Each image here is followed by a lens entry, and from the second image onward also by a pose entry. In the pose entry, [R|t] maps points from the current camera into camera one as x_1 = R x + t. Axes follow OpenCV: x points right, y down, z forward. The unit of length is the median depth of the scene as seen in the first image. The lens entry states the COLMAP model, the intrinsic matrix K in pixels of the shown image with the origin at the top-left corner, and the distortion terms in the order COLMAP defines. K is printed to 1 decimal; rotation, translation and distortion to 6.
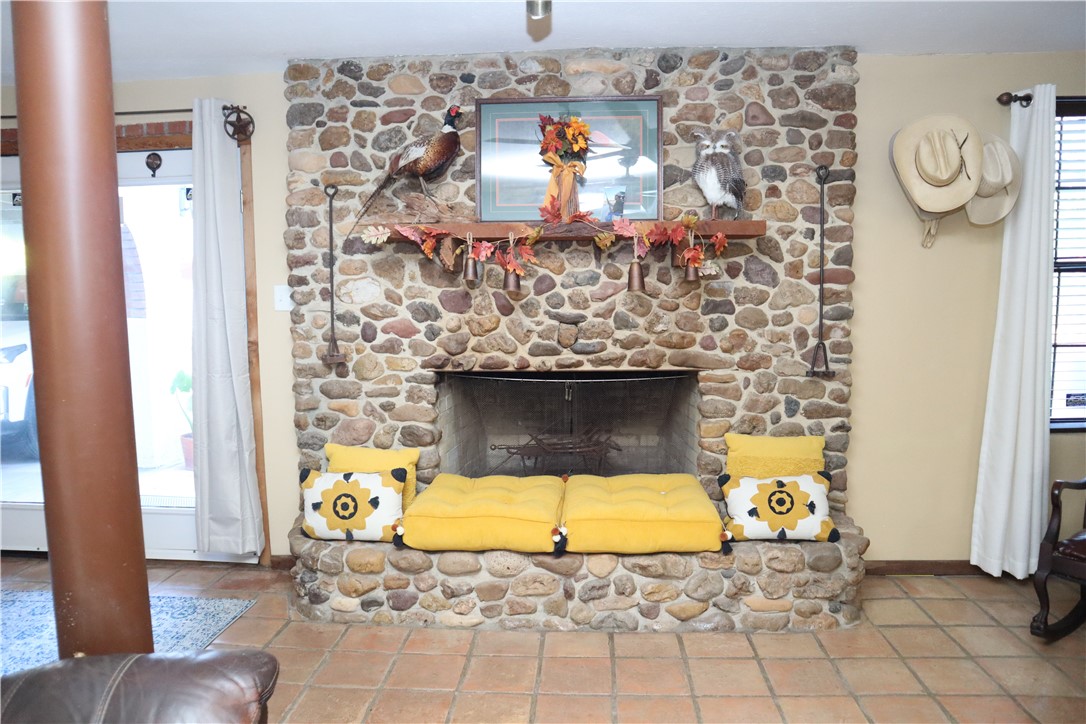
lens RADIAL K [[749.0, 0, 545.8], [0, 749.0, 368.4], [0, 0, 1]] dist [-0.092990, 0.007269]
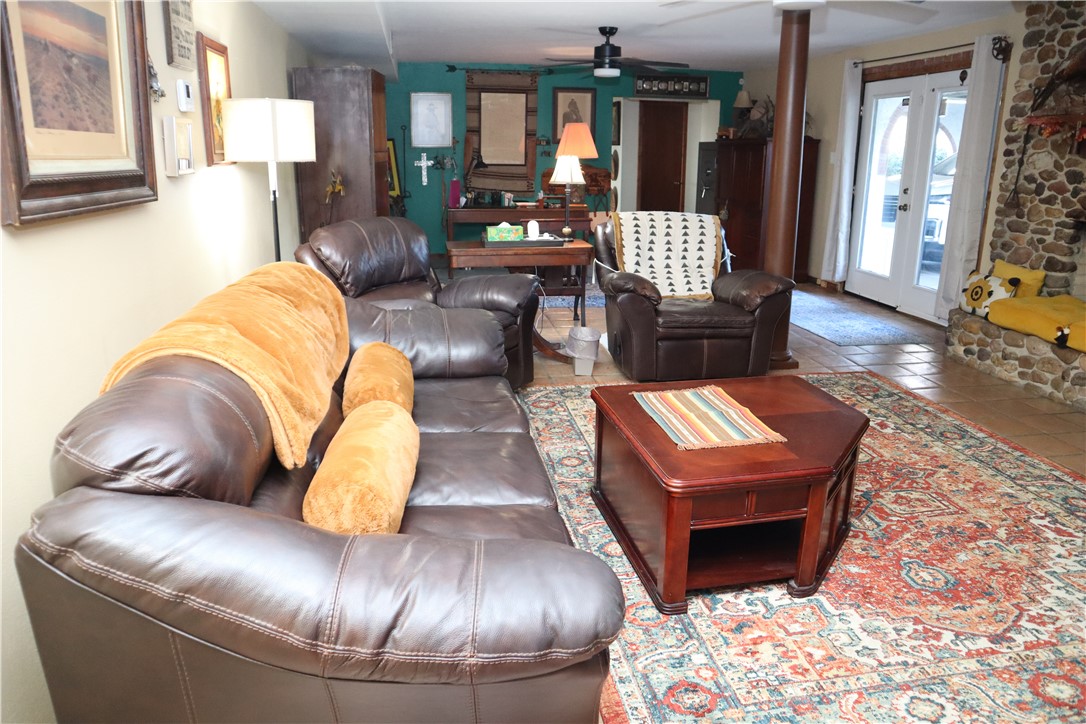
lens RADIAL K [[749.0, 0, 542.0], [0, 749.0, 360.4], [0, 0, 1]] dist [-0.092990, 0.007269]
pose [[0.211472, 0.257471, -0.942862, 0.966766], [-0.084309, 0.965888, 0.244850, 0.016394], [0.973741, 0.027712, 0.225966, -0.265300]]
